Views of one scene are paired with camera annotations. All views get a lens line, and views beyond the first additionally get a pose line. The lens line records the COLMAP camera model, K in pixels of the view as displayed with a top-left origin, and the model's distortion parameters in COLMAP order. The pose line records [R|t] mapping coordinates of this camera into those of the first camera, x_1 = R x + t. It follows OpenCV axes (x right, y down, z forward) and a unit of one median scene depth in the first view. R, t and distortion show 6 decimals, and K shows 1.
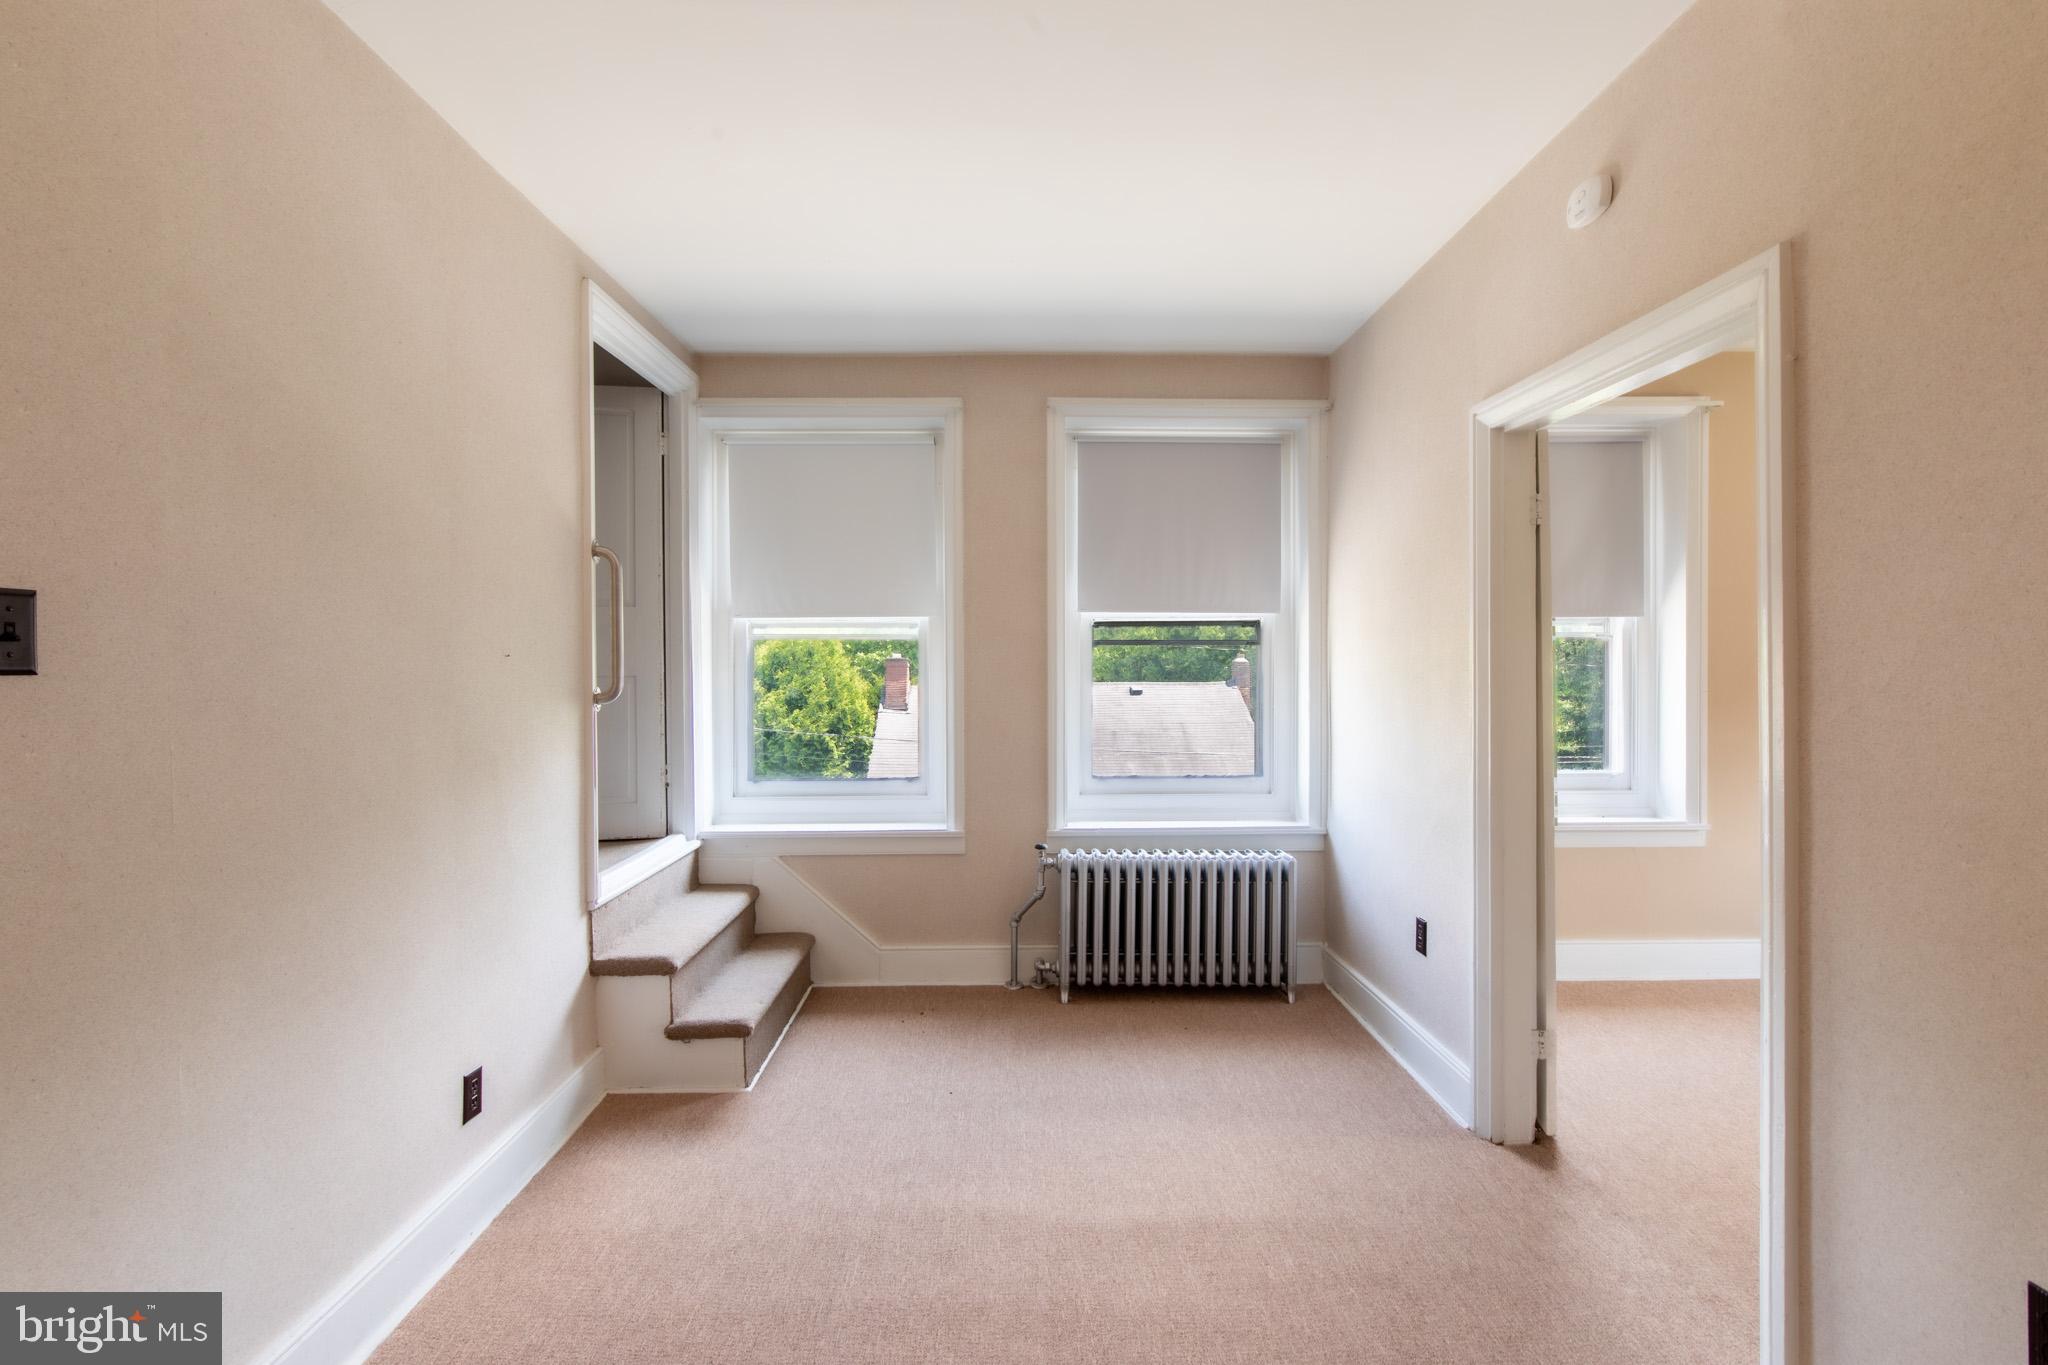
lens RADIAL K [[883.7, 0, 1015.0], [0, 883.7, 671.2], [0, 0, 1]] dist [0.006216, -0.008219]
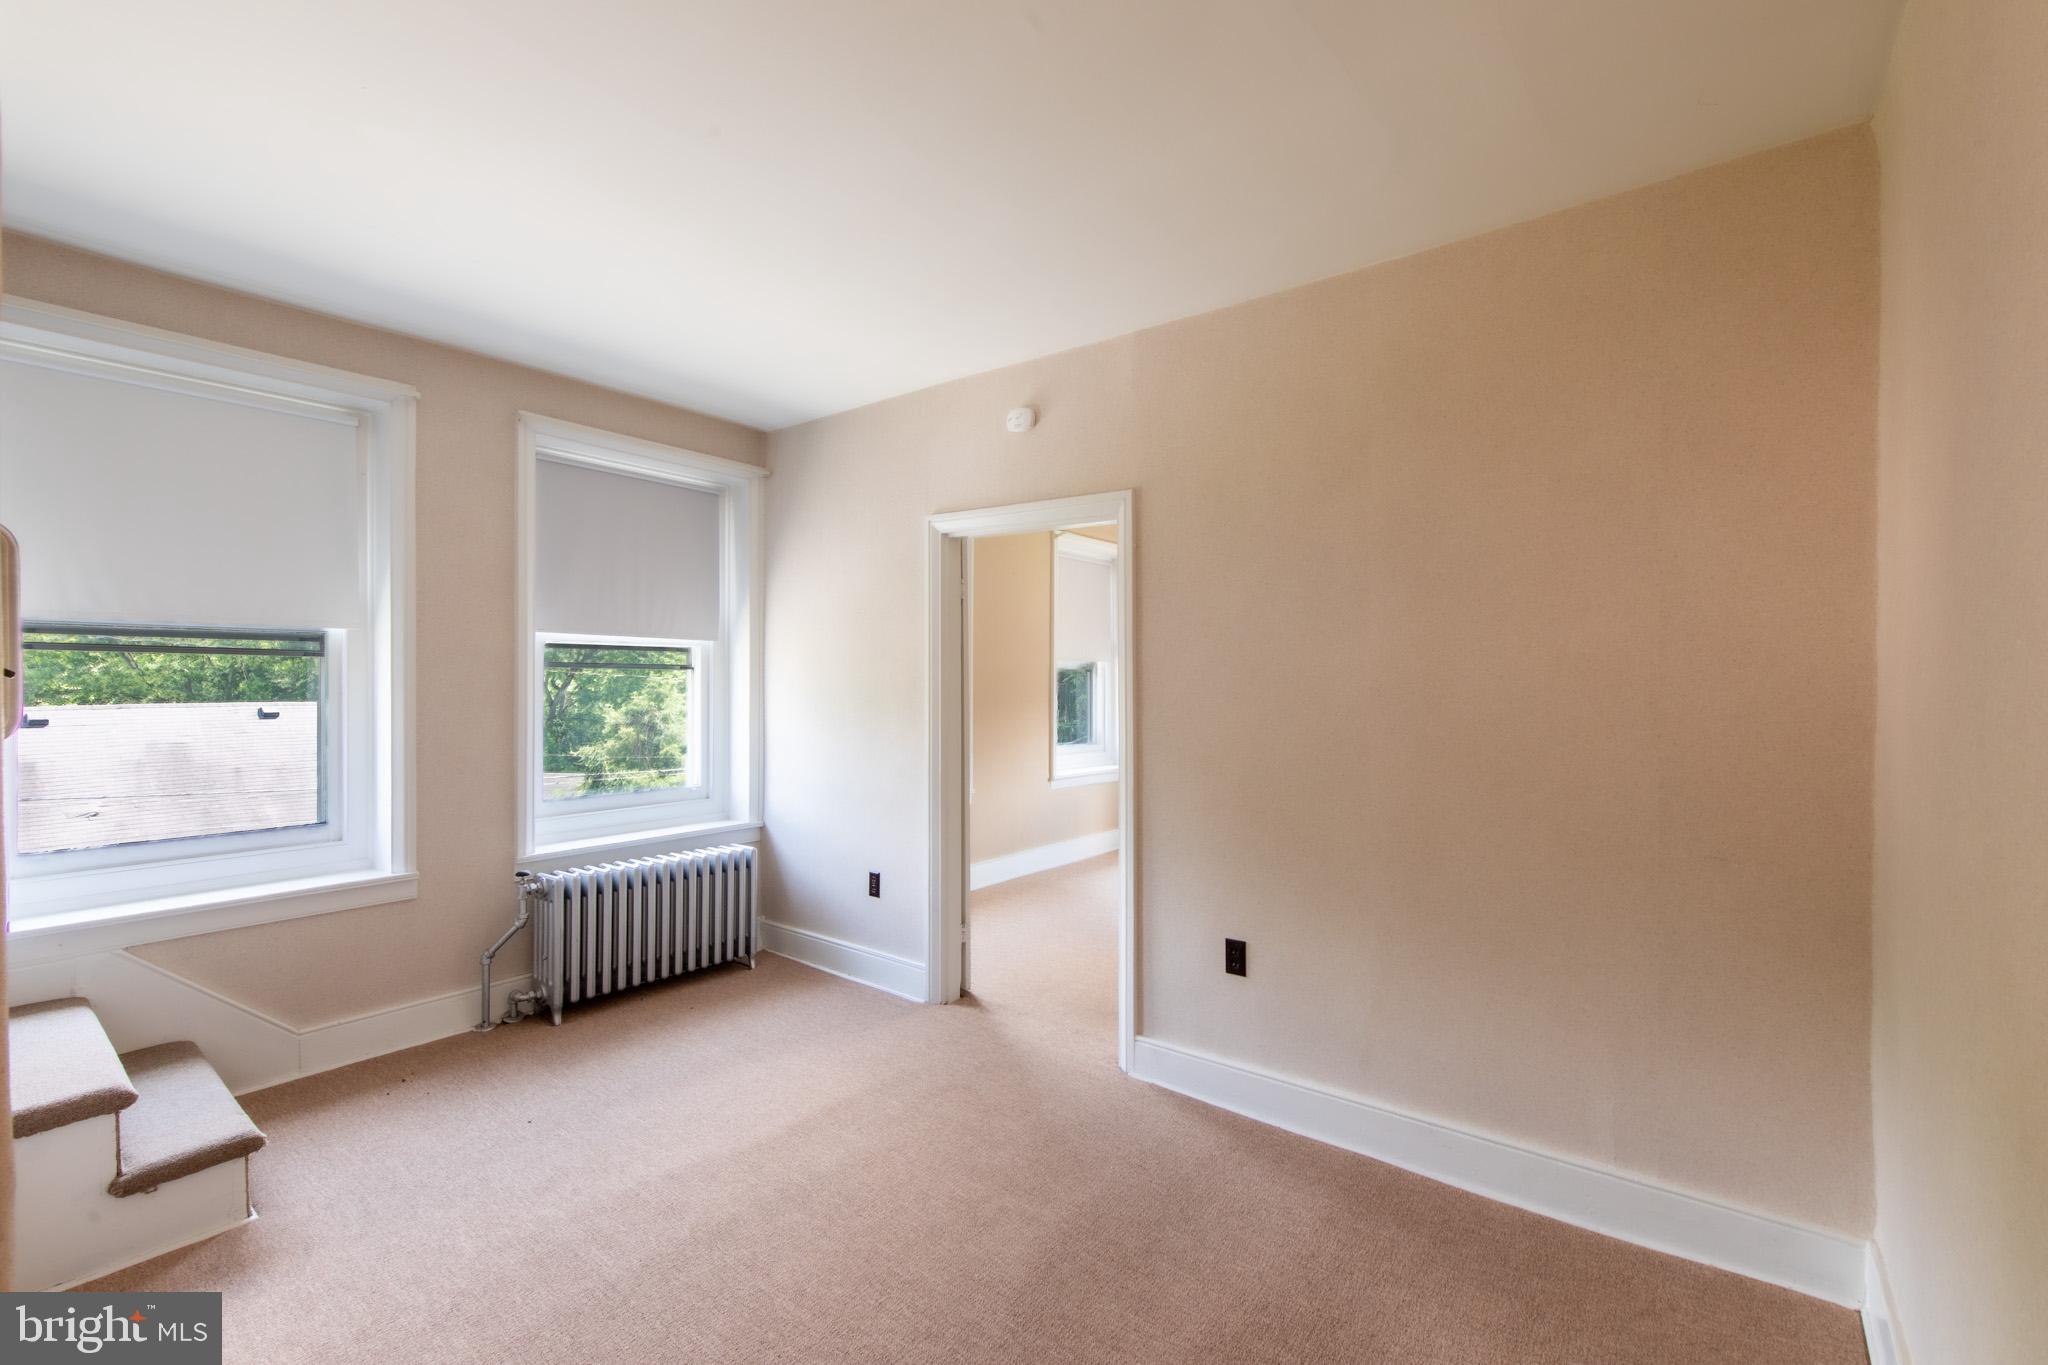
lens RADIAL K [[883.7, 0, 1036.5], [0, 883.7, 684.6], [0, 0, 1]] dist [0.006216, -0.008219]
pose [[0.614786, 0.003468, 0.788686, -0.382238], [-0.001877, 0.999994, -0.002934, -0.007752], [-0.788692, 0.000323, 0.614789, -0.041255]]
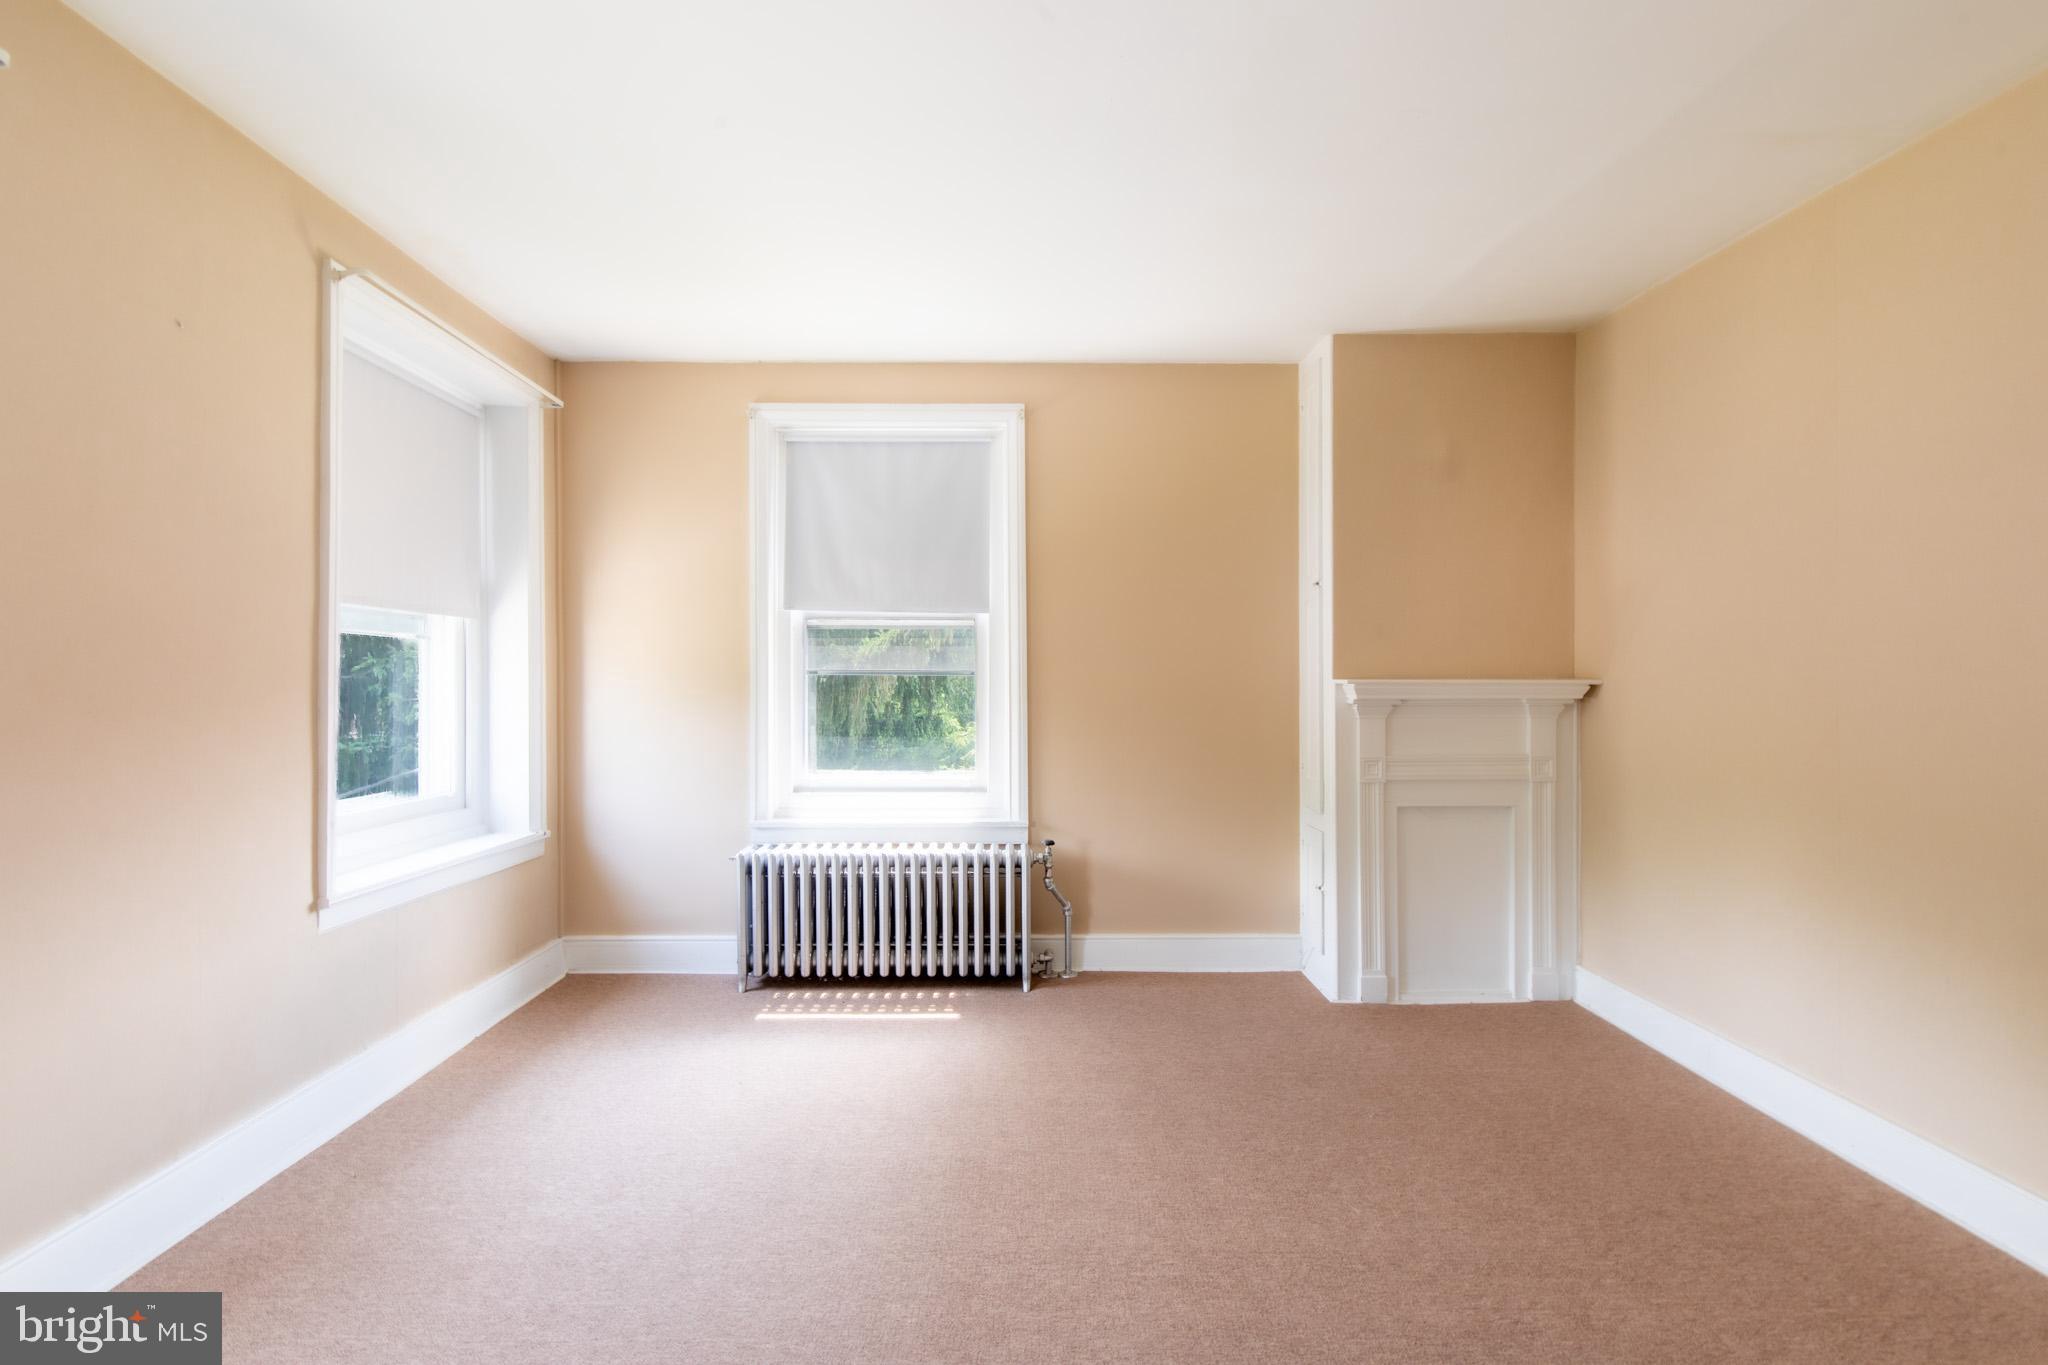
lens RADIAL K [[883.7, 0, 1011.9], [0, 883.7, 676.7], [0, 0, 1]] dist [0.006216, -0.008219]
pose [[-0.013580, 0.013396, 0.999818, 0.350849], [0.004089, 0.999903, -0.013342, 0.013647], [-0.999899, 0.003907, -0.013634, 0.505188]]
